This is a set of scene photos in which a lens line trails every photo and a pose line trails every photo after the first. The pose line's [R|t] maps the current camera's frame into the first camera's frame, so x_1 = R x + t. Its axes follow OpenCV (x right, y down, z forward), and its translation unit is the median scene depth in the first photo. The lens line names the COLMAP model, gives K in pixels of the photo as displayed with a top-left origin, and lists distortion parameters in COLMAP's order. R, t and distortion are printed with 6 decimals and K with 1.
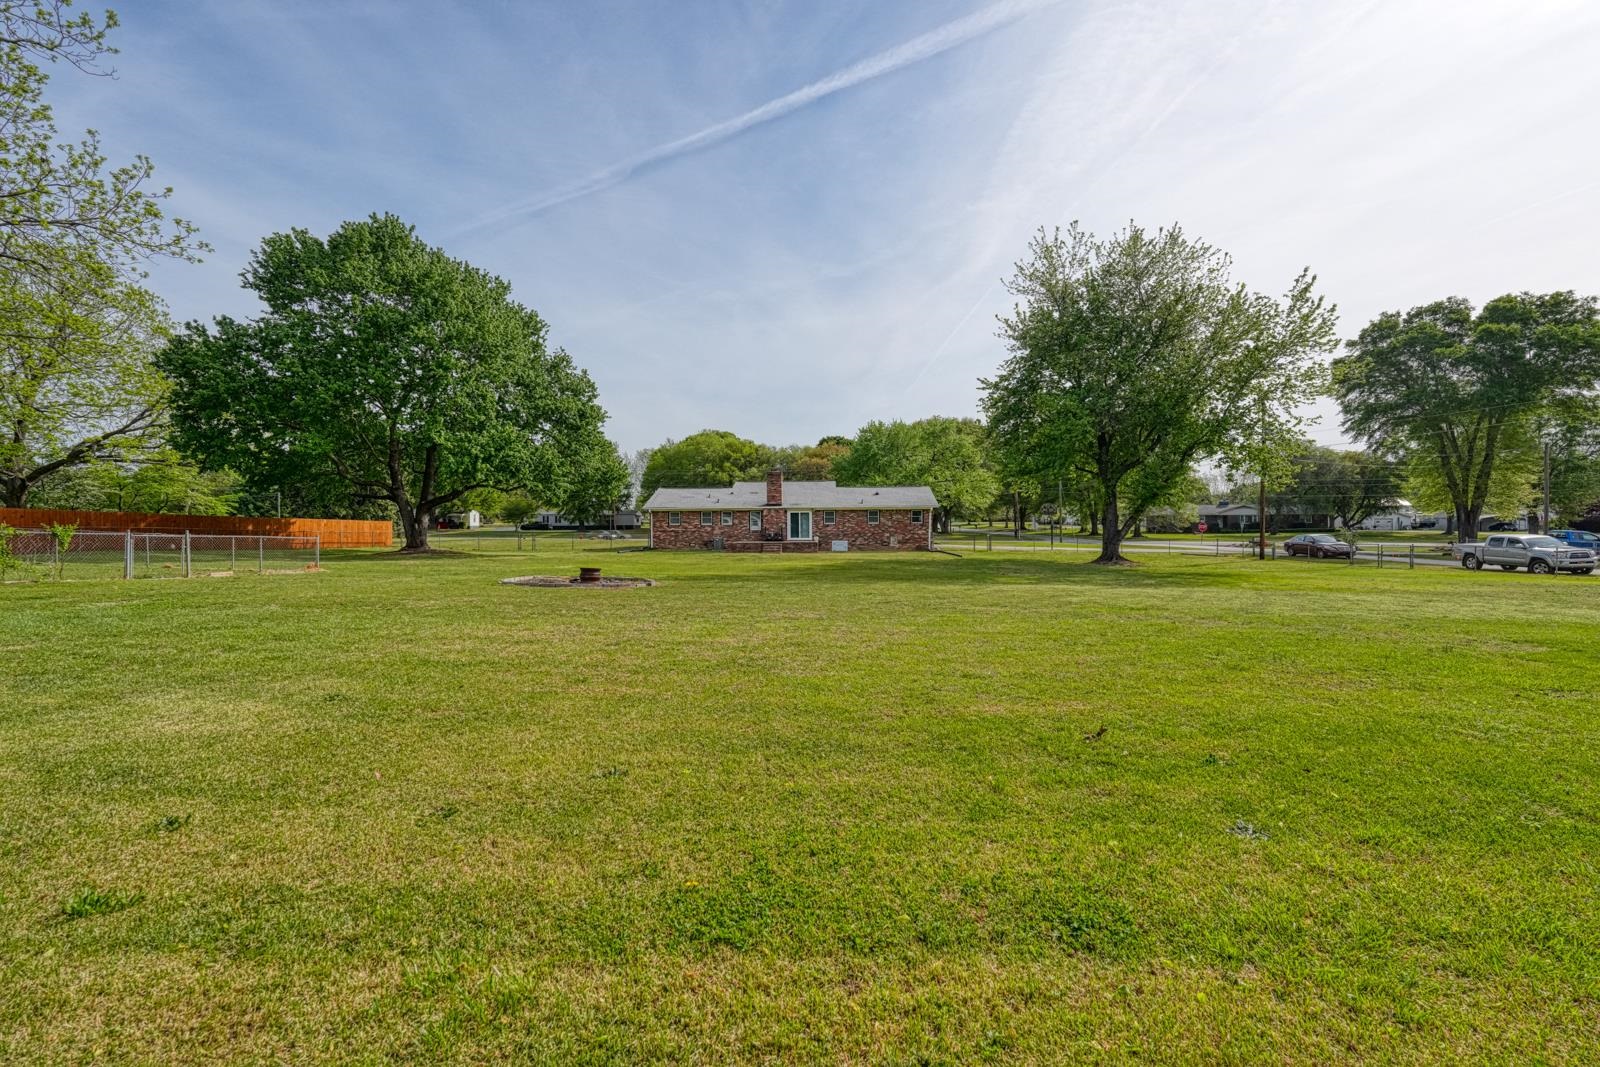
lens RADIAL K [[704.1, 0, 800.4], [0, 704.1, 530.6], [0, 0, 1]] dist [0.001290, 0.001690]
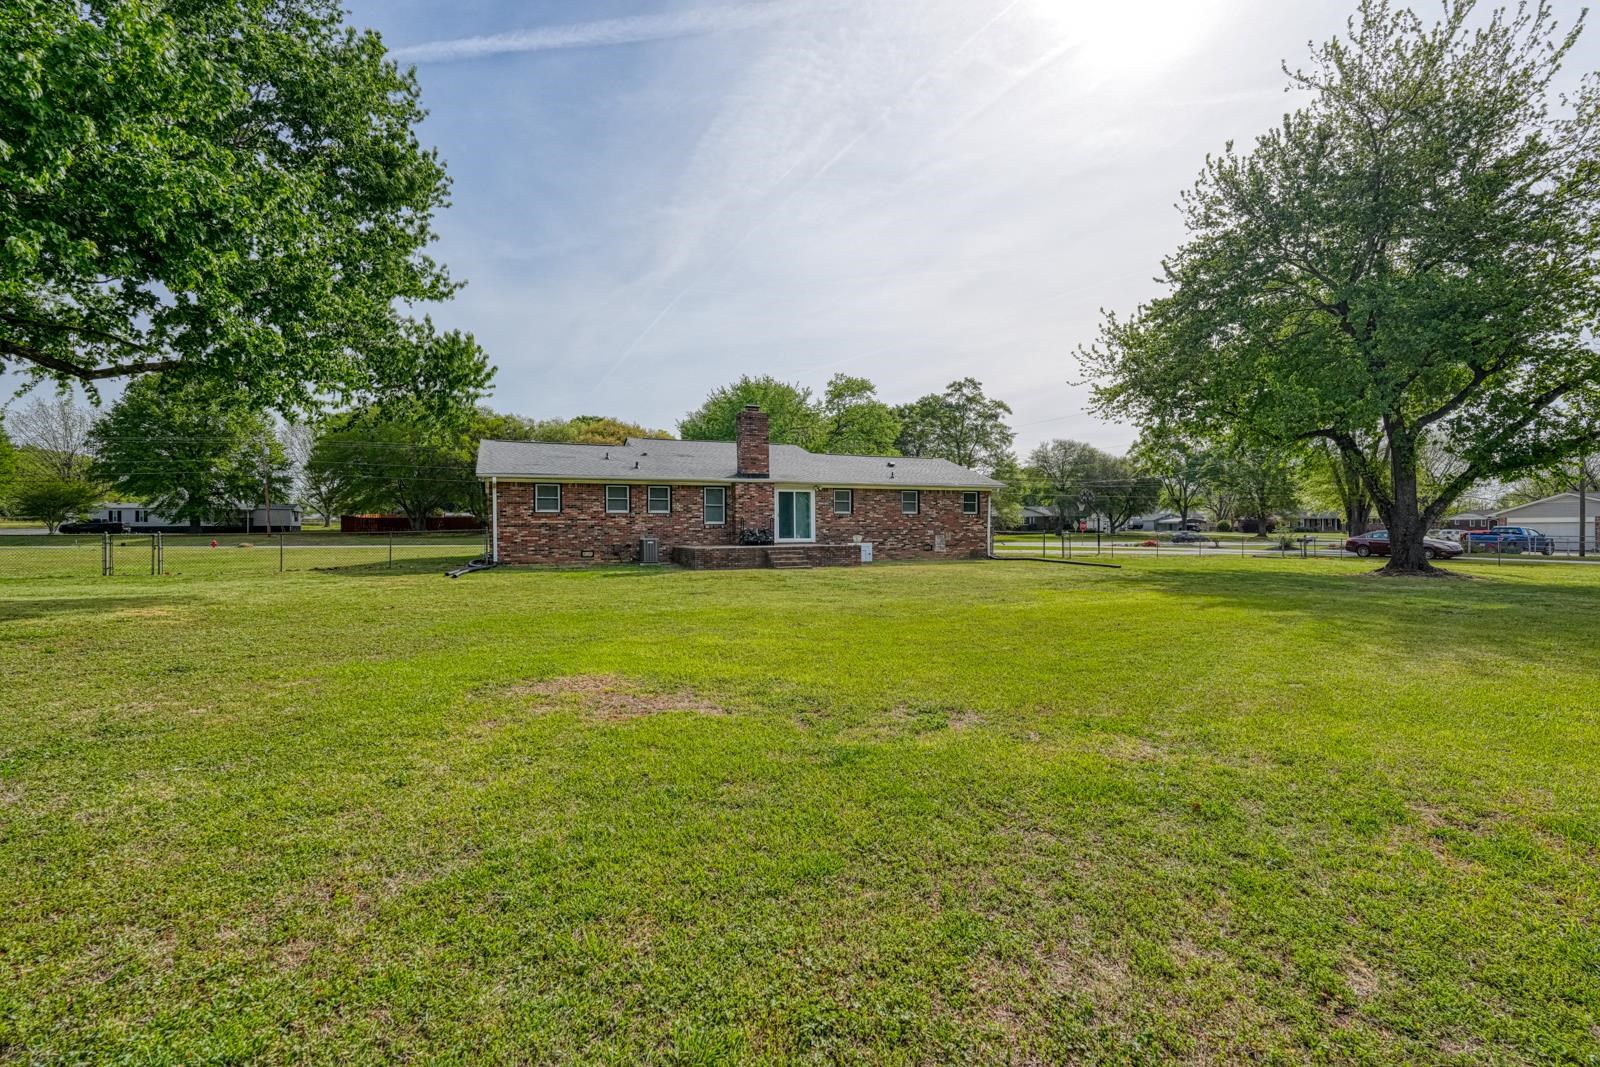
lens RADIAL K [[704.1, 0, 803.4], [0, 704.1, 543.4], [0, 0, 1]] dist [0.001290, 0.001690]
pose [[0.903240, -0.007697, 0.429066, -0.227286], [0.003280, 0.999934, 0.011033, 0.008122], [-0.429123, -0.008558, 0.903206, 0.506035]]
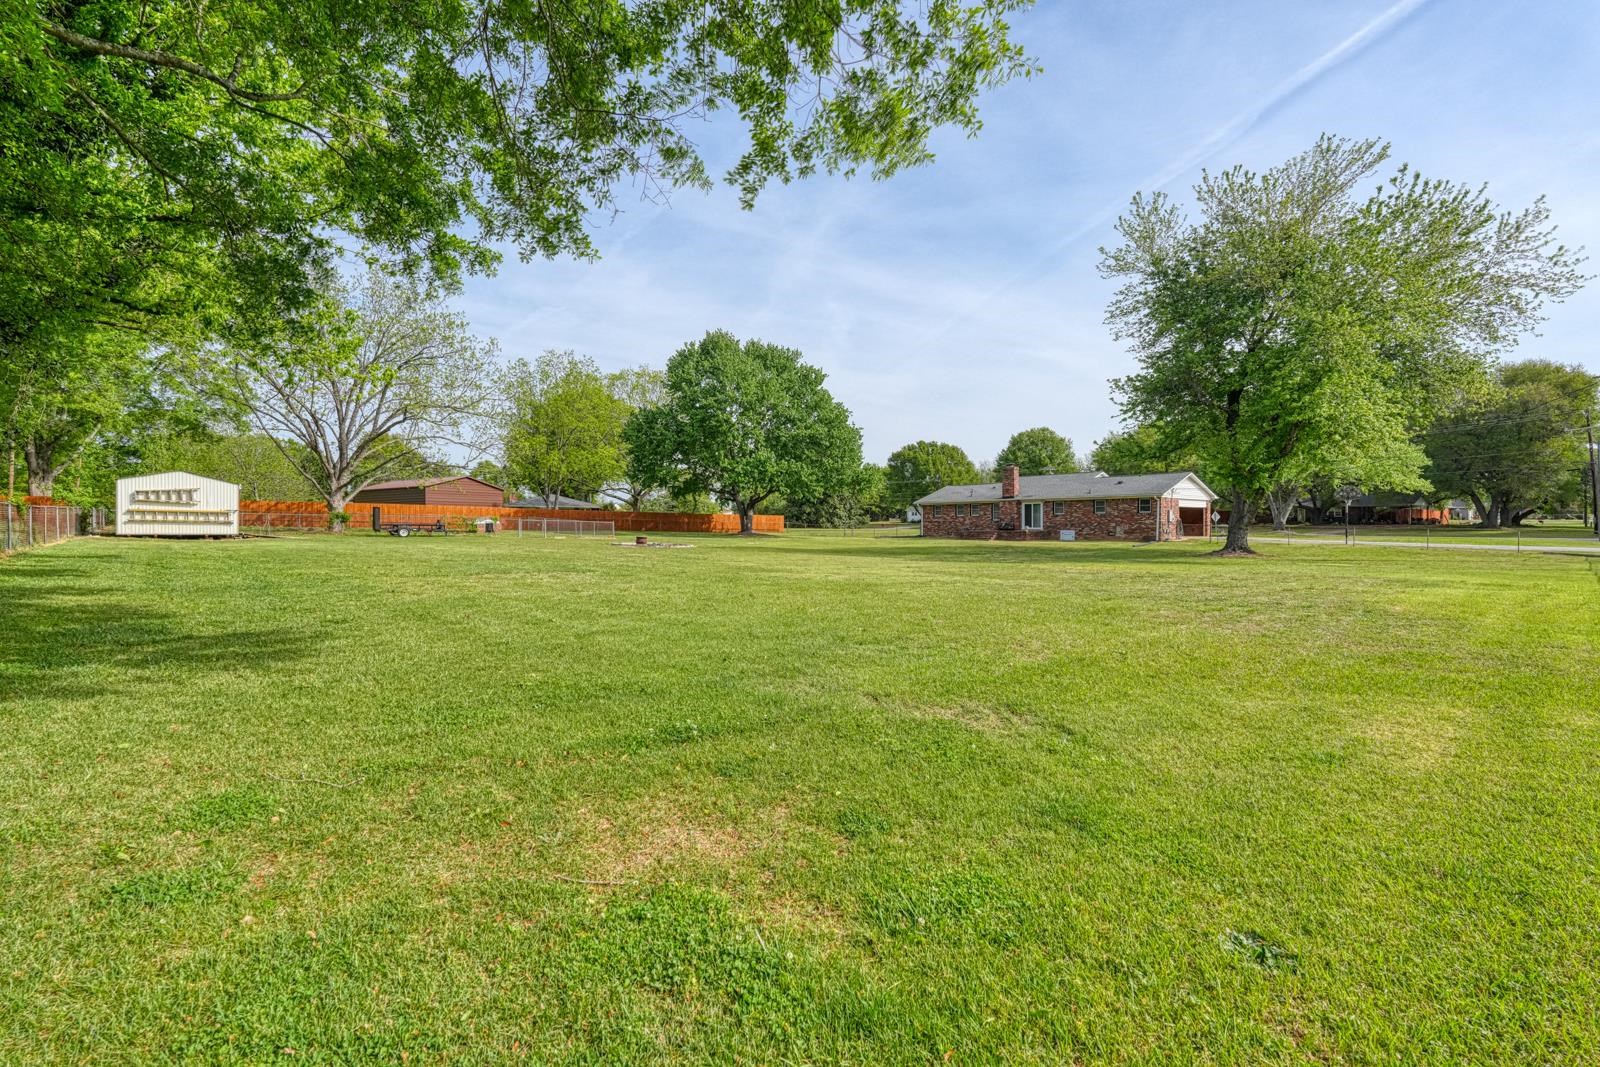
lens RADIAL K [[704.1, 0, 796.0], [0, 704.1, 526.3], [0, 0, 1]] dist [0.001290, 0.001690]
pose [[0.681293, 0.001777, -0.732008, 0.541106], [-0.008013, 0.999955, -0.005031, 0.017171], [0.731967, 0.009293, 0.681277, -0.000488]]
